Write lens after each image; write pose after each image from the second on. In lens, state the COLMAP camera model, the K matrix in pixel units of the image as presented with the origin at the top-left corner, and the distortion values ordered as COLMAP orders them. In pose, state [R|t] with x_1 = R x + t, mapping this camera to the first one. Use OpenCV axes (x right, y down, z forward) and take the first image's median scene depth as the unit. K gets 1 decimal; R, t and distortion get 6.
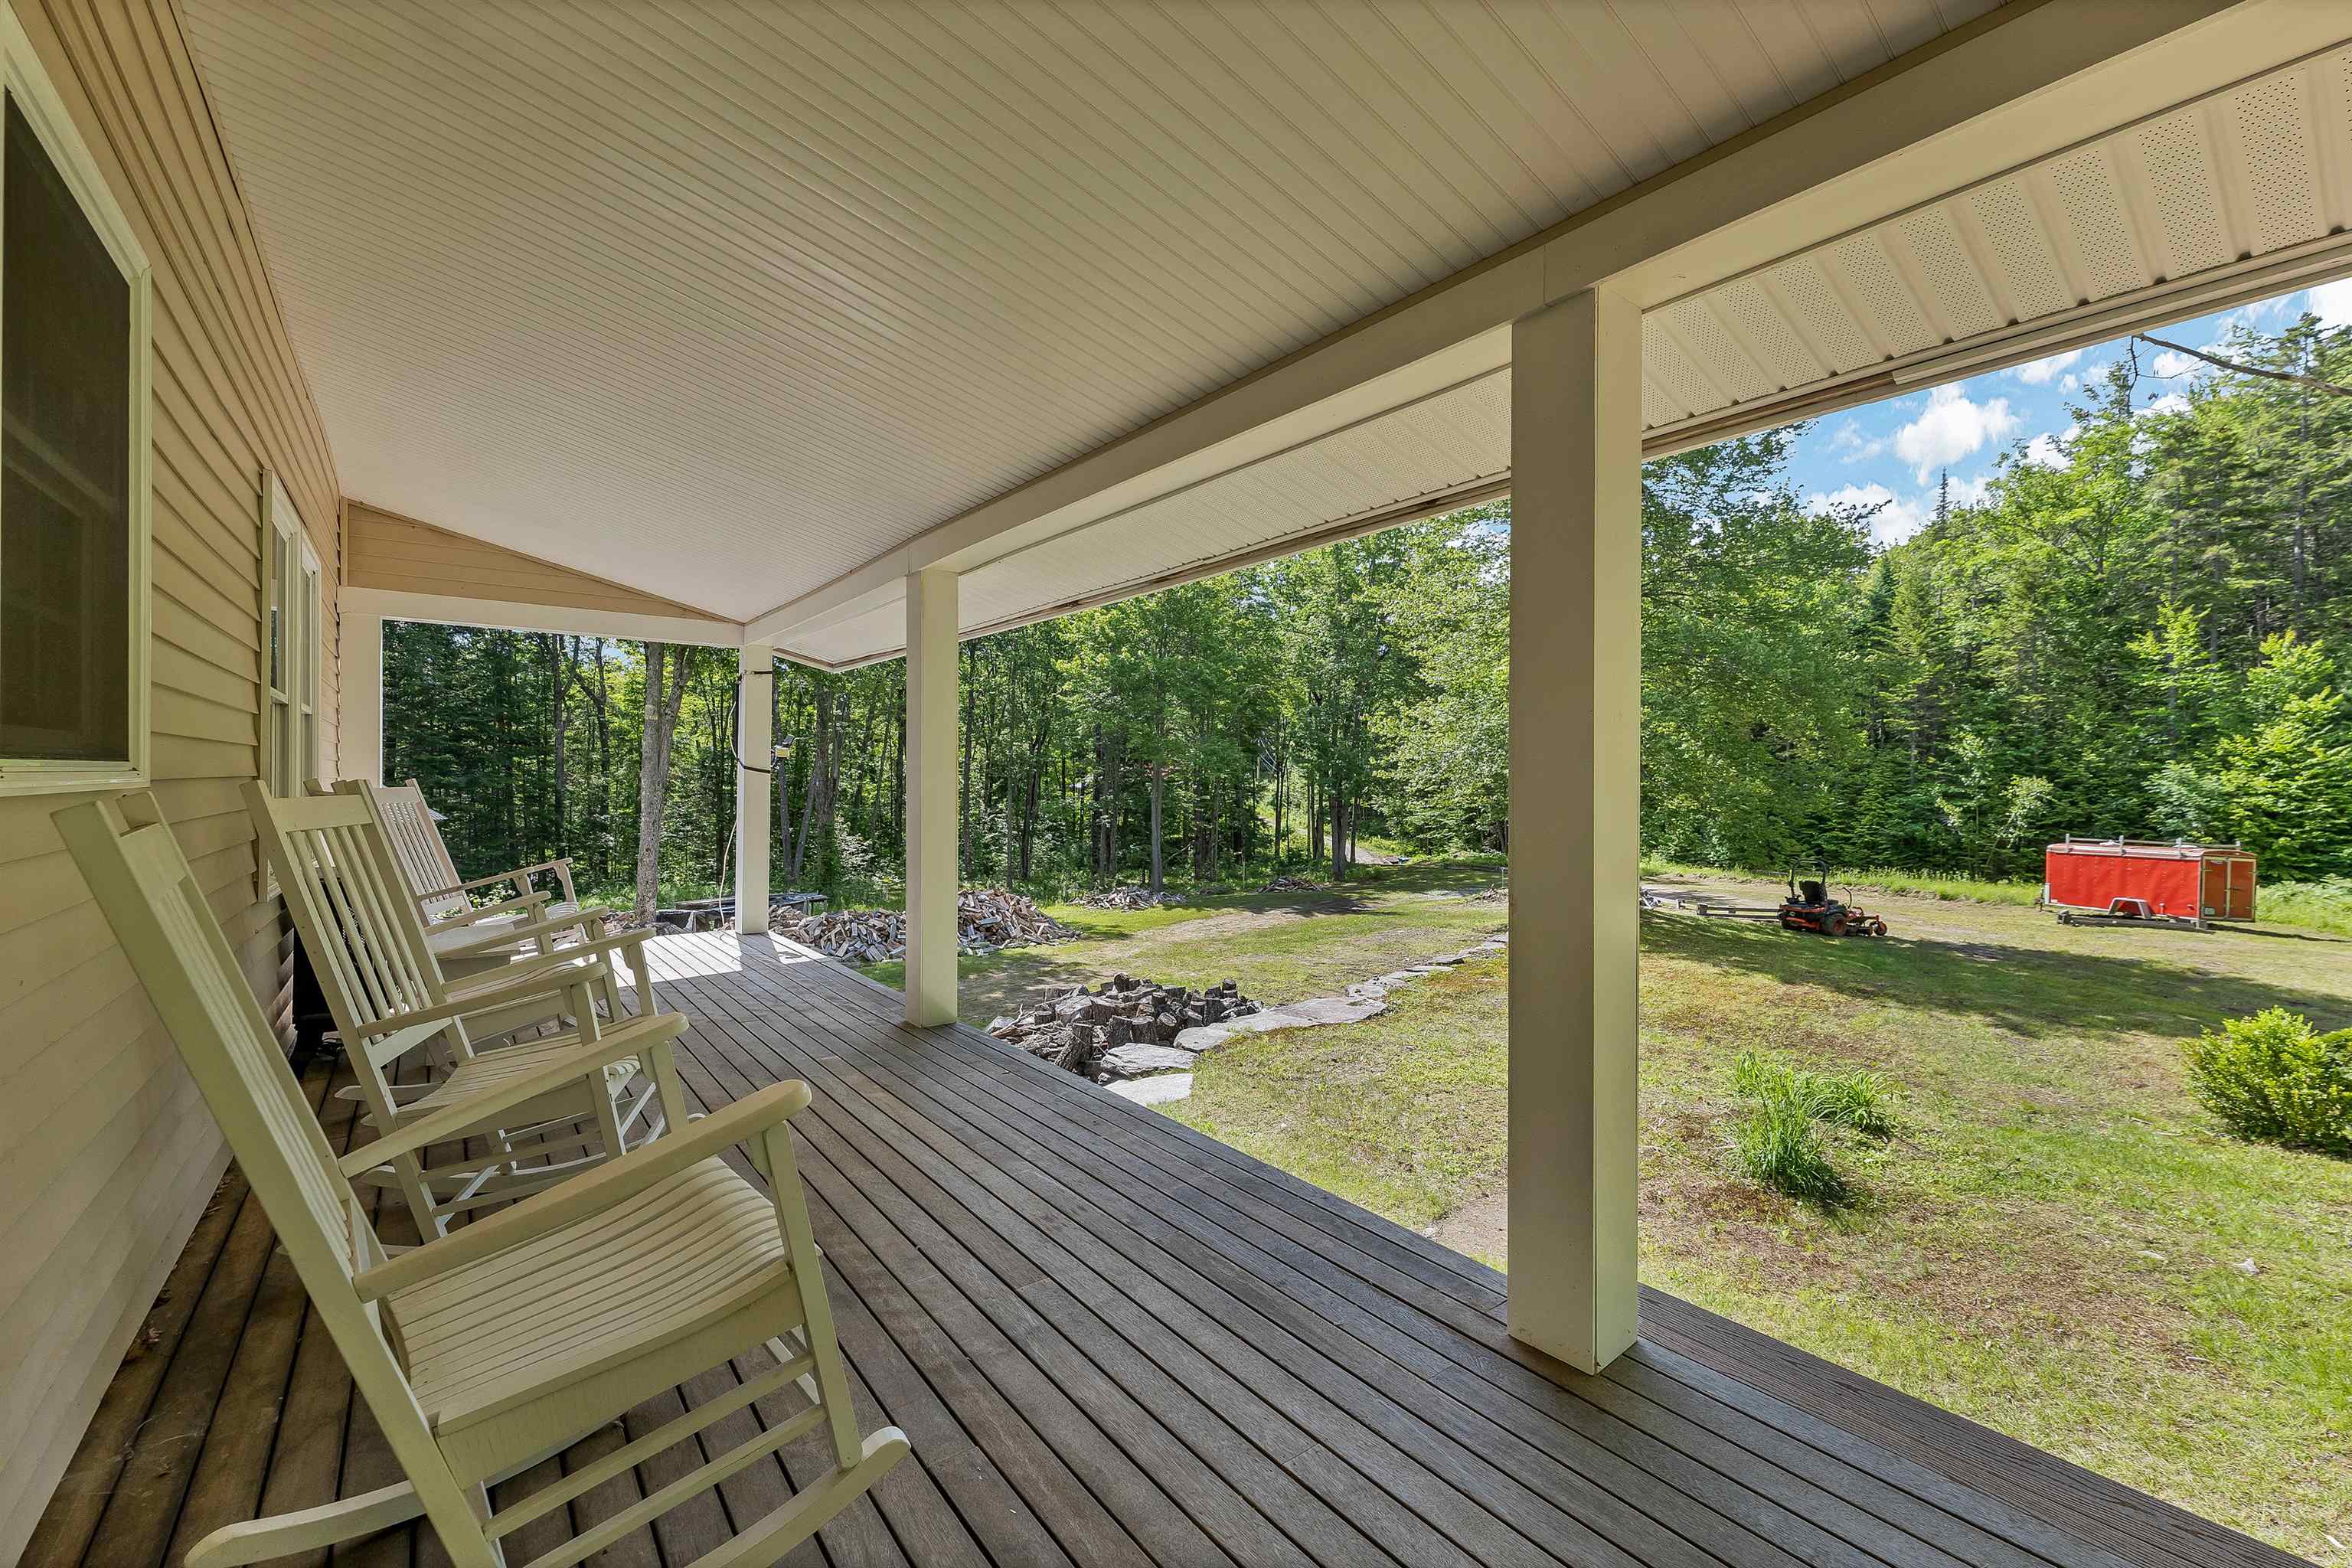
lens RADIAL K [[974.0, 0, 1174.2], [0, 974.0, 801.3], [0, 0, 1]] dist [0.000258, -0.000108]
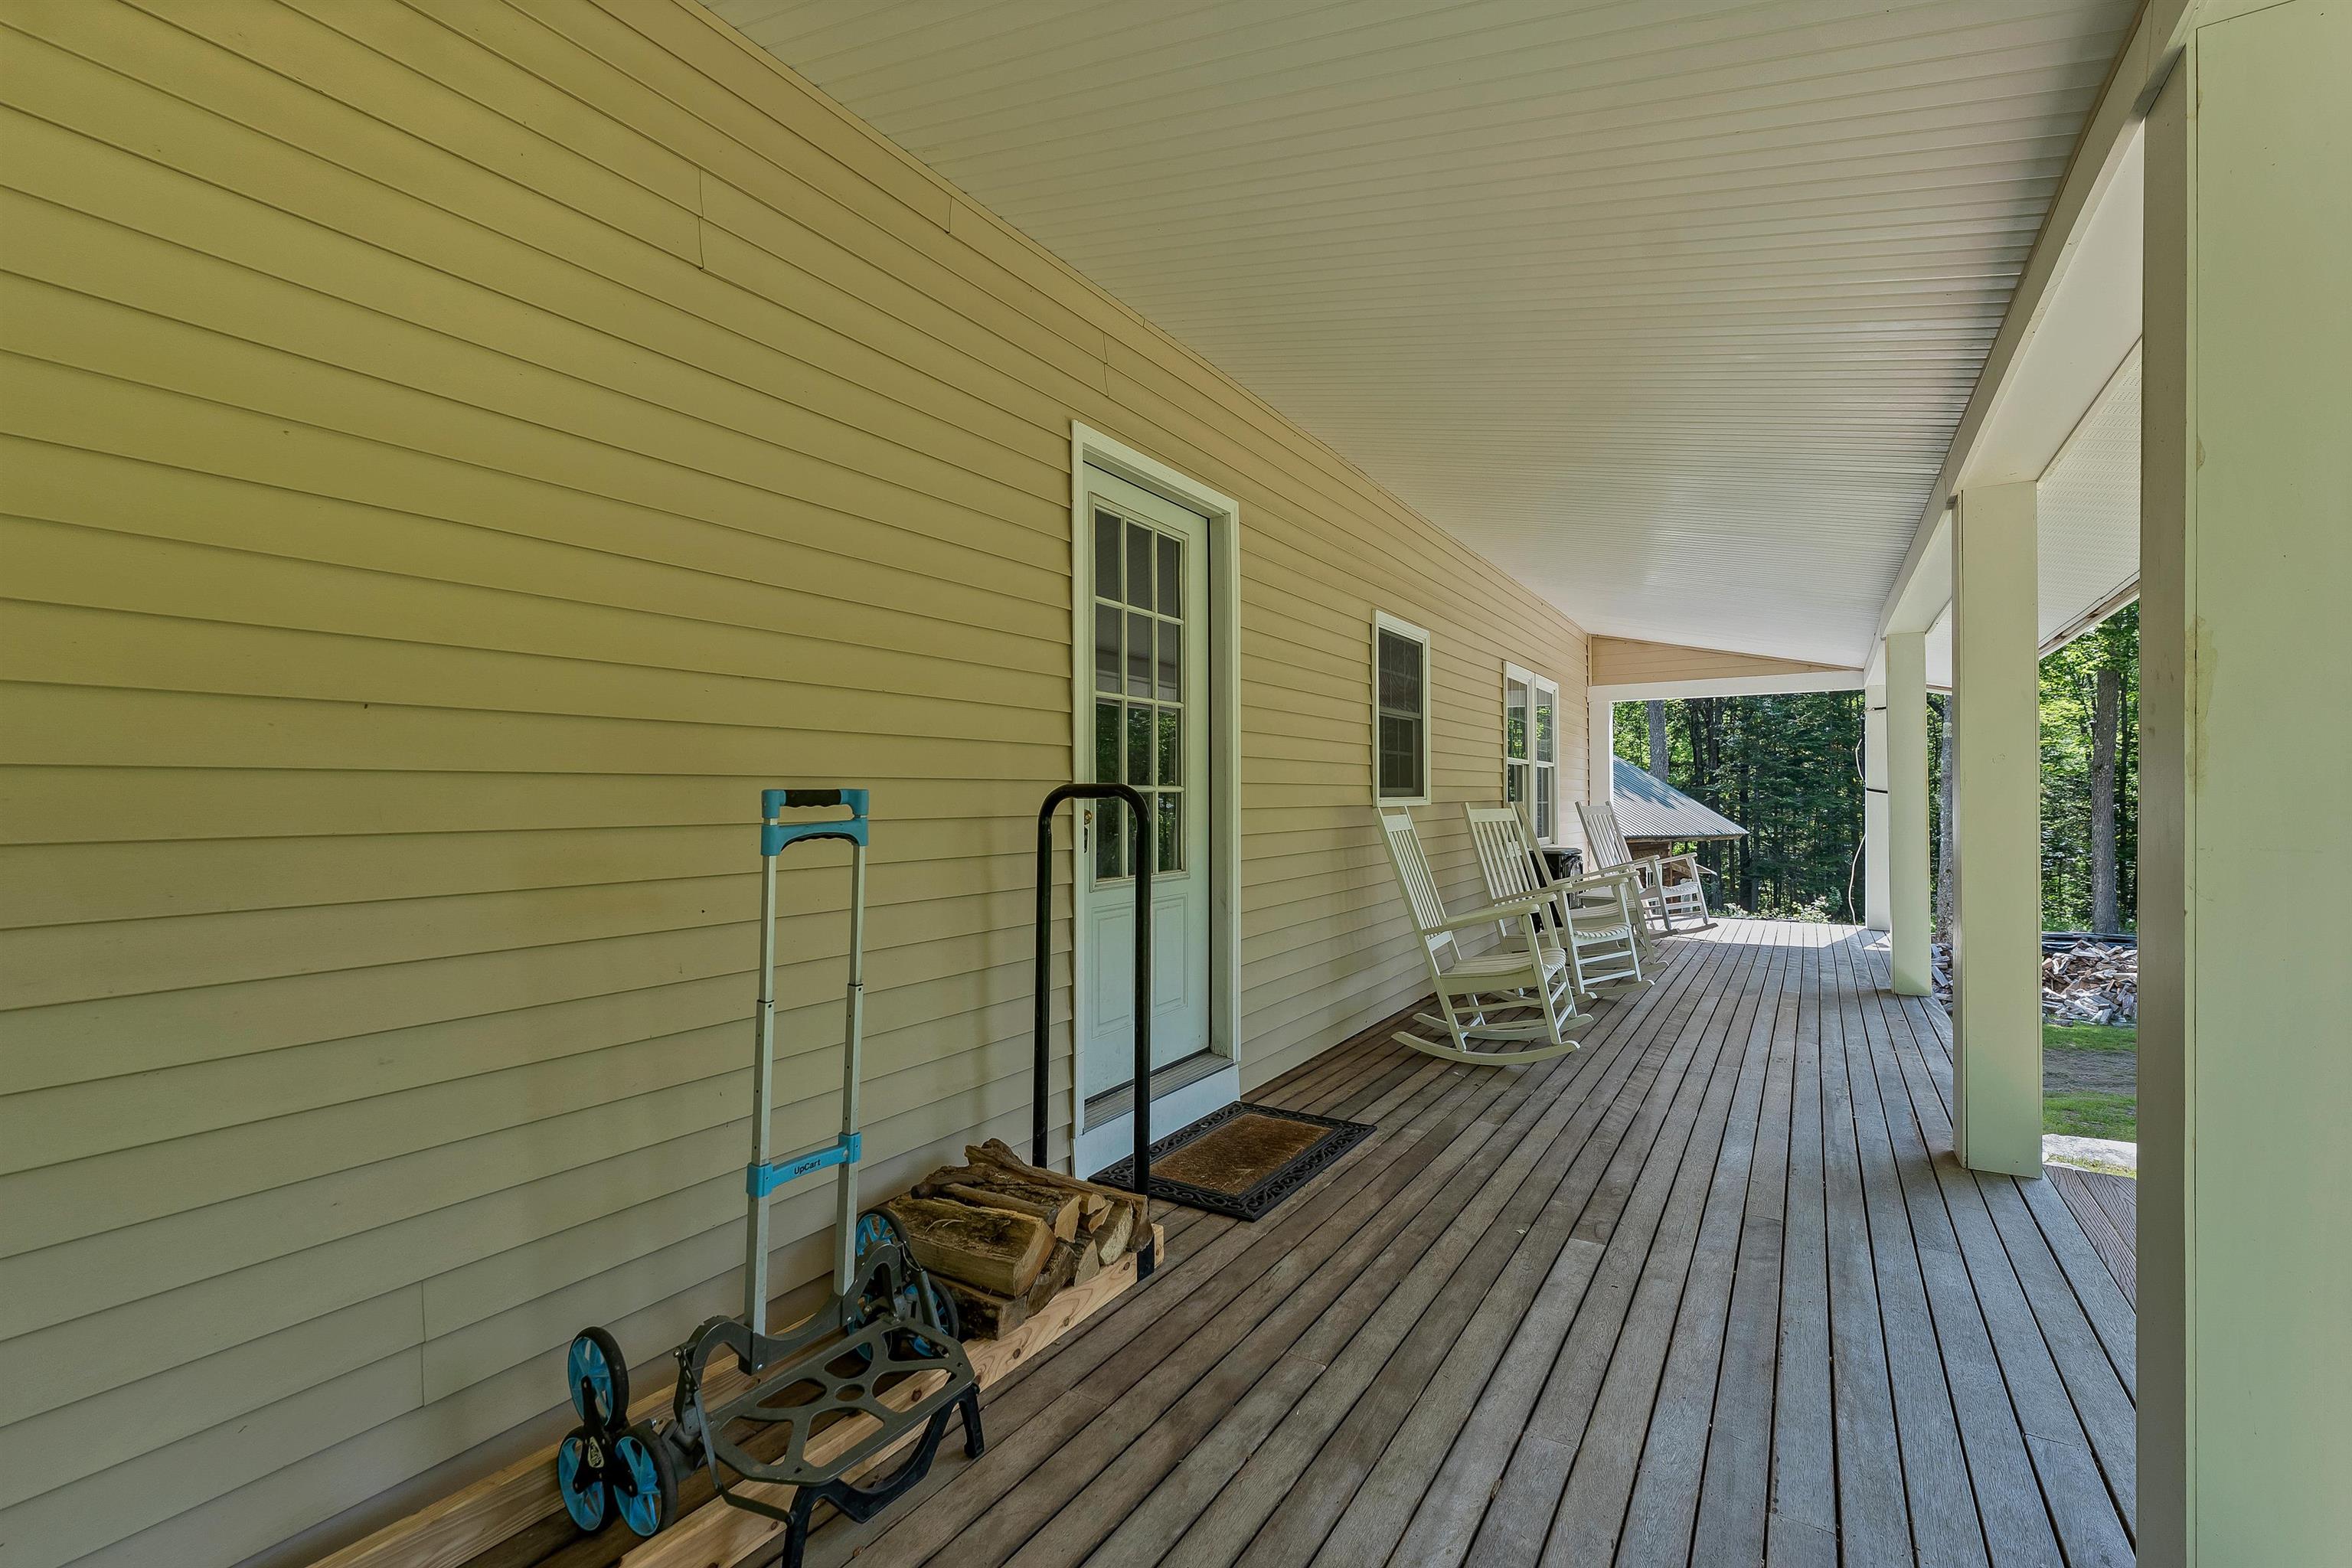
lens RADIAL K [[974.0, 0, 1174.2], [0, 974.0, 801.3], [0, 0, 1]] dist [0.000258, -0.000108]
pose [[0.345459, -0.007140, -0.938407, 1.253874], [-0.012657, 0.999845, -0.012267, 0.018462], [0.938349, 0.016116, 0.345315, -0.662362]]
